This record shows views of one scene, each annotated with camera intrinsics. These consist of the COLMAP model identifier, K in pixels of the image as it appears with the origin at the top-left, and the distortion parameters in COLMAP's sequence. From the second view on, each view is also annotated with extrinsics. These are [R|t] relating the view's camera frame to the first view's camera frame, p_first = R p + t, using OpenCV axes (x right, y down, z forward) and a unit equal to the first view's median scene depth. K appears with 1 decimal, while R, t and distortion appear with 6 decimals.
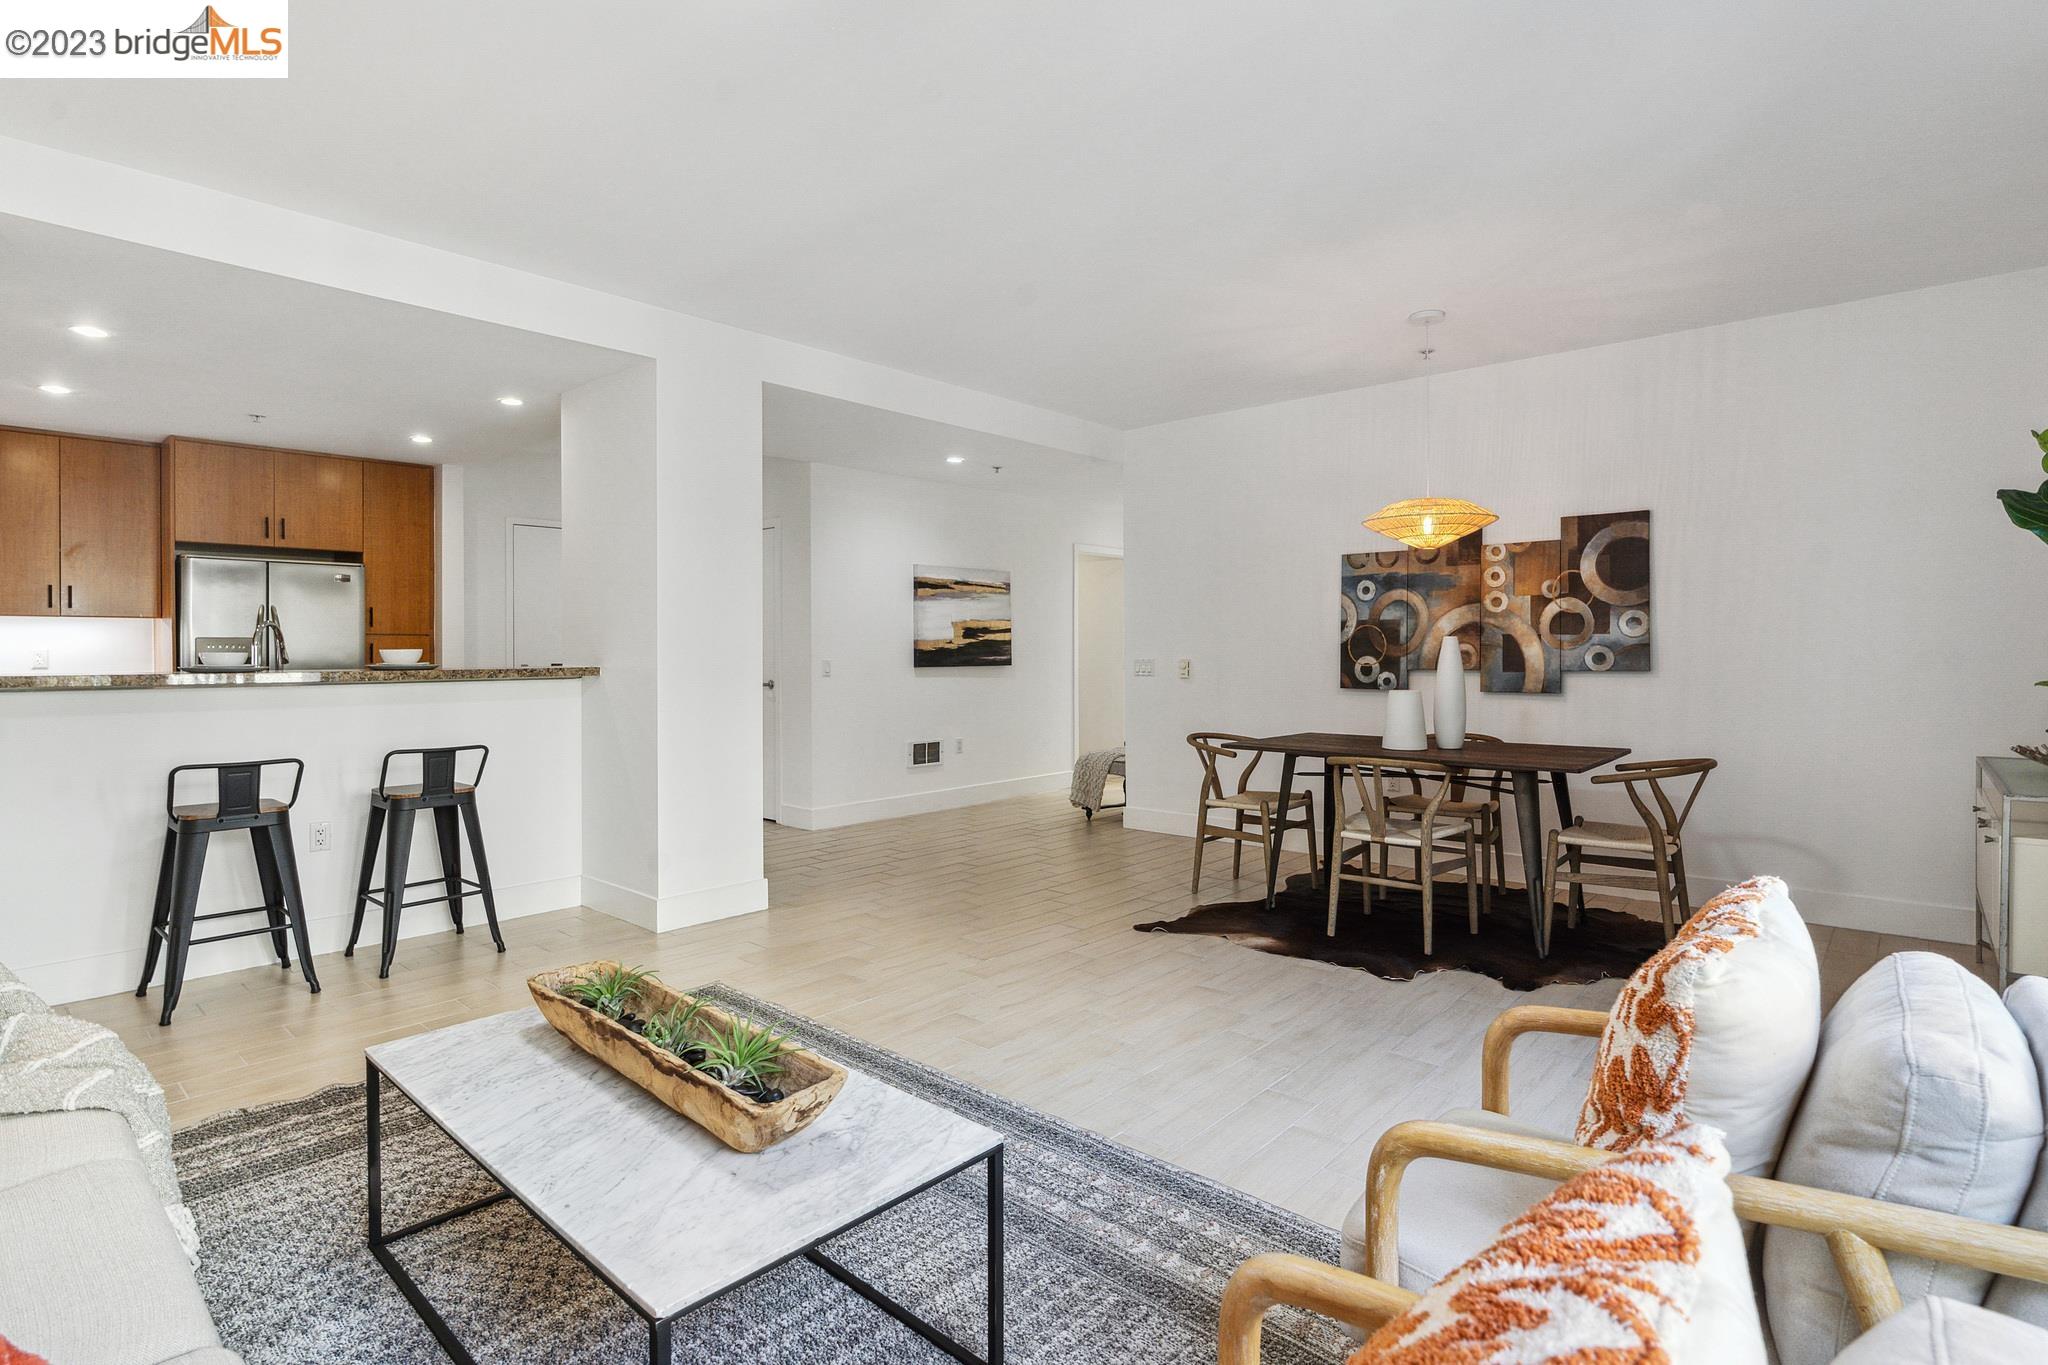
lens RADIAL K [[995.1, 0, 1030.1], [0, 995.1, 666.2], [0, 0, 1]] dist [-0.003413, 0.000019]
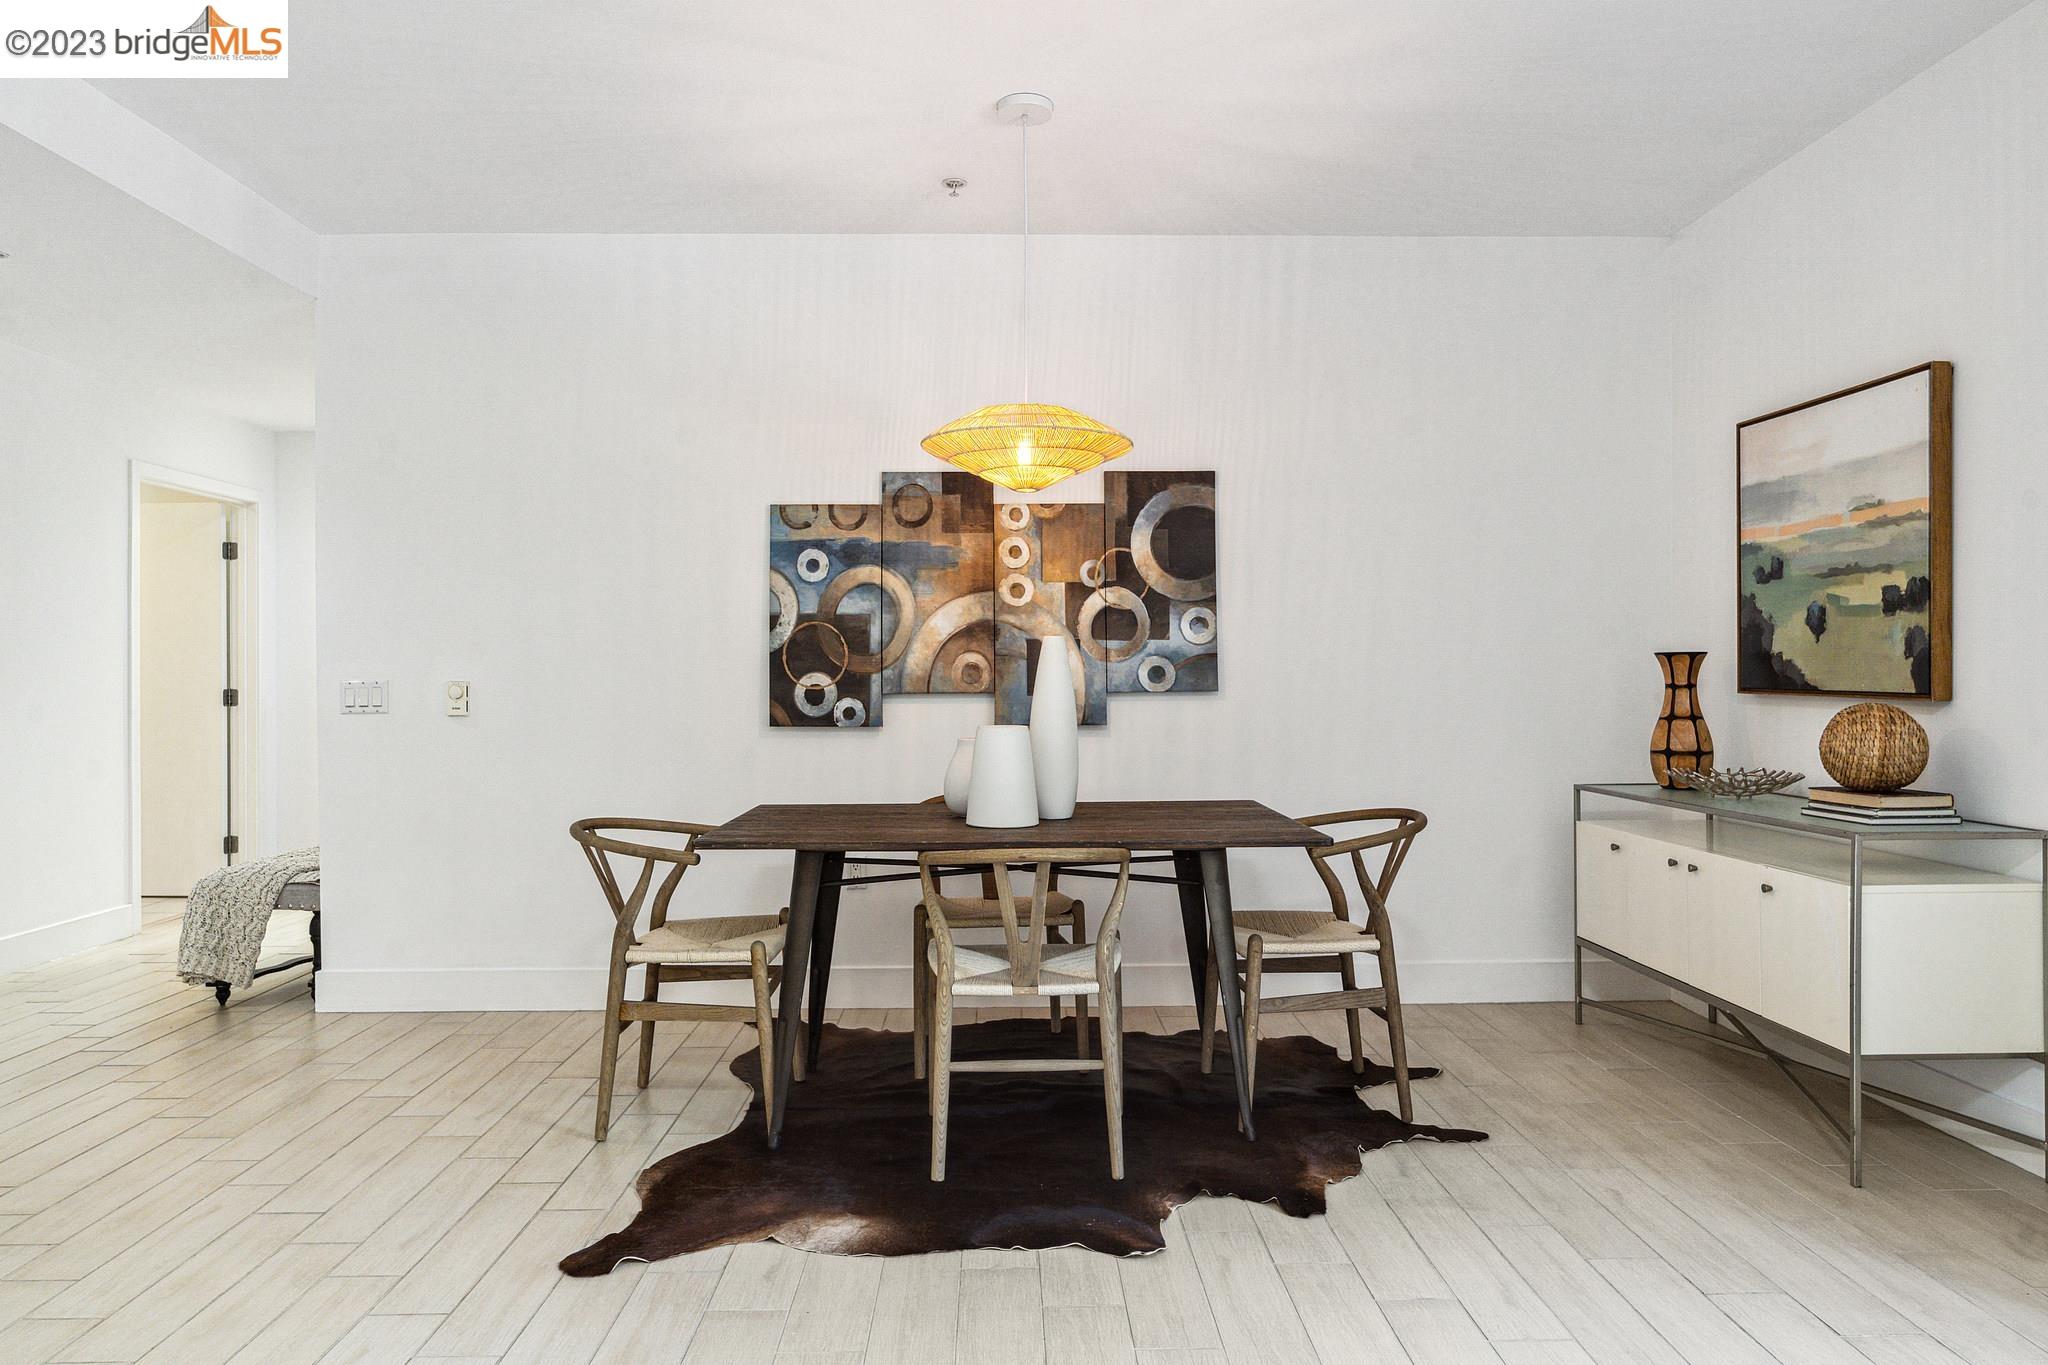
lens RADIAL K [[1292.2, 0, 1014.9], [0, 1292.2, 681.9], [0, 0, 1]] dist [-0.003391, 0.002183]
pose [[0.741150, -0.002488, 0.671335, -0.113384], [0.011797, 0.999887, -0.009319, 0.004716], [-0.671236, 0.014827, 0.741095, 0.360262]]
